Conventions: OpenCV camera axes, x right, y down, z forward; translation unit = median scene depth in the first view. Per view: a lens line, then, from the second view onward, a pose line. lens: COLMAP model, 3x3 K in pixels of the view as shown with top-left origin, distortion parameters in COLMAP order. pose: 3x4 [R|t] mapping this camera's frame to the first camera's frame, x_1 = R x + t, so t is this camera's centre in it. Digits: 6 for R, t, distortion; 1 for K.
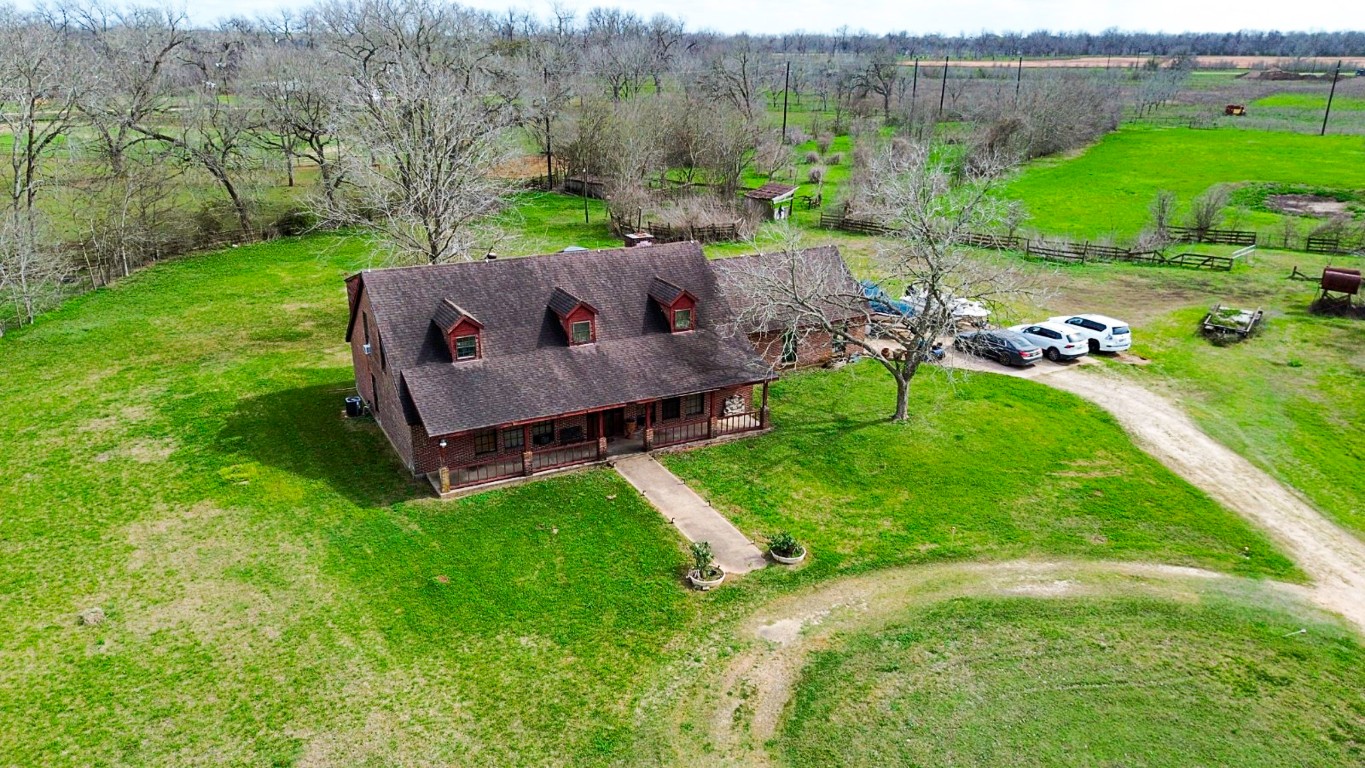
lens RADIAL K [[971.9, 0, 682.5], [0, 971.9, 384.0], [0, 0, 1]] dist [0.076422, -0.088922]
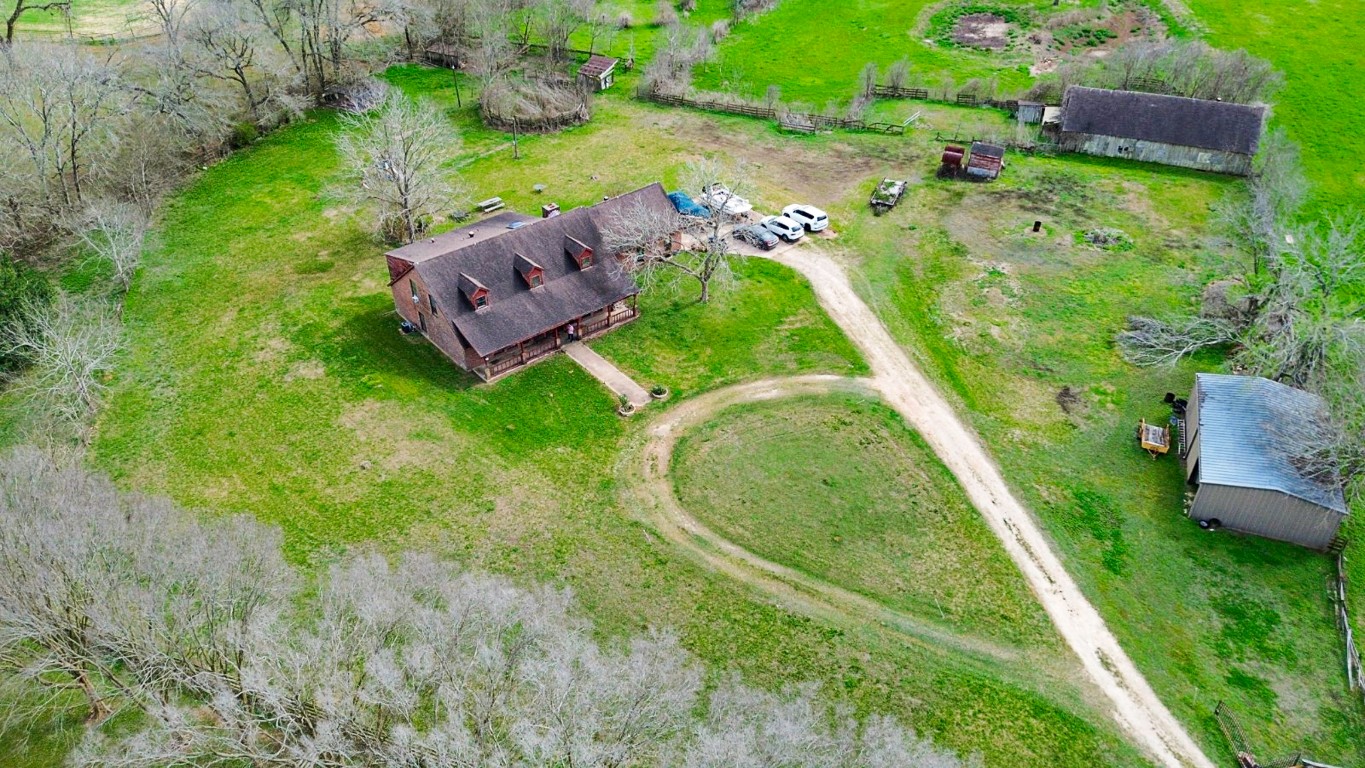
lens RADIAL K [[971.9, 0, 682.5], [0, 971.9, 384.0], [0, 0, 1]] dist [0.076422, -0.088922]
pose [[0.977303, -0.132674, 0.165158, -0.178798], [0.079246, 0.951959, 0.295795, -0.433279], [-0.196468, -0.275993, 0.940866, -0.956254]]
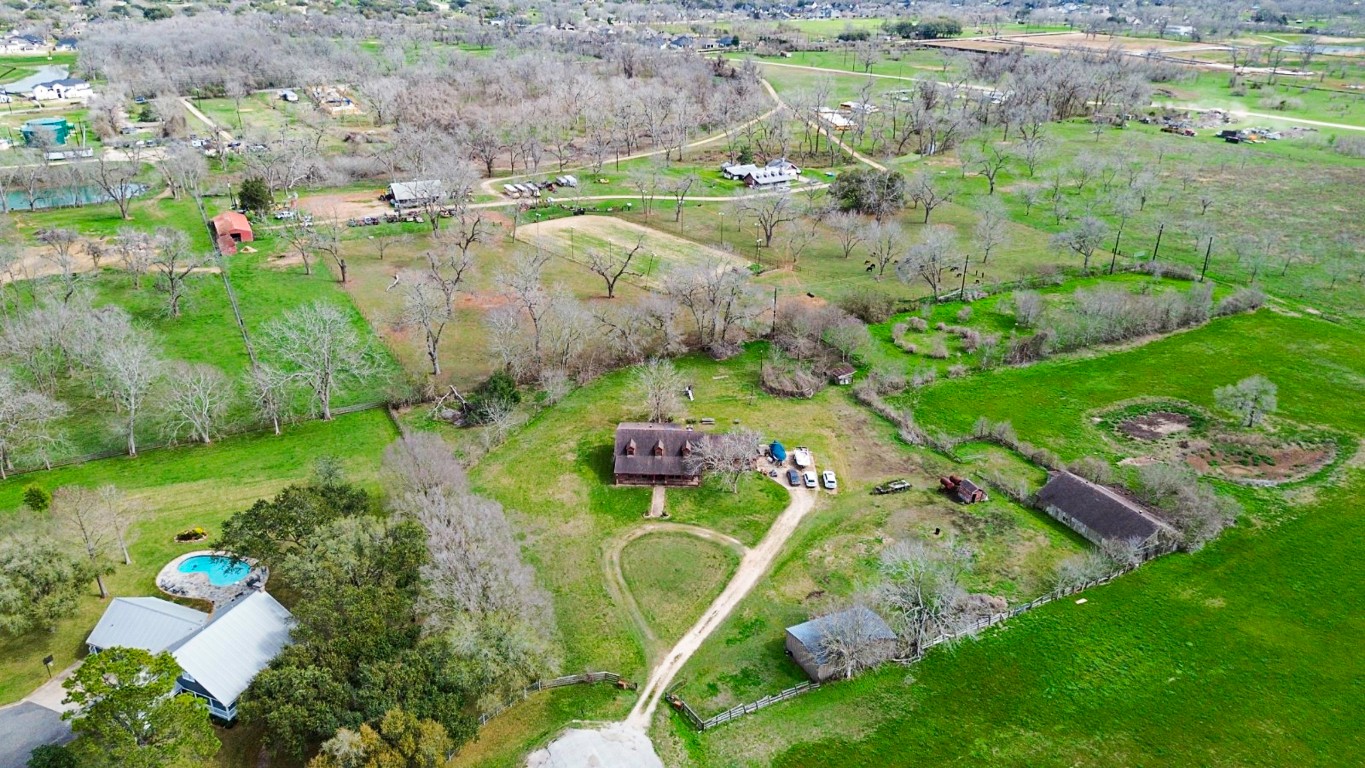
lens RADIAL K [[971.9, 0, 682.5], [0, 971.9, 384.0], [0, 0, 1]] dist [0.076422, -0.088922]
pose [[0.867631, 0.204291, -0.453301, 1.969542], [-0.167849, 0.978516, 0.119723, -0.936013], [0.468020, -0.027790, 0.883281, -2.848702]]
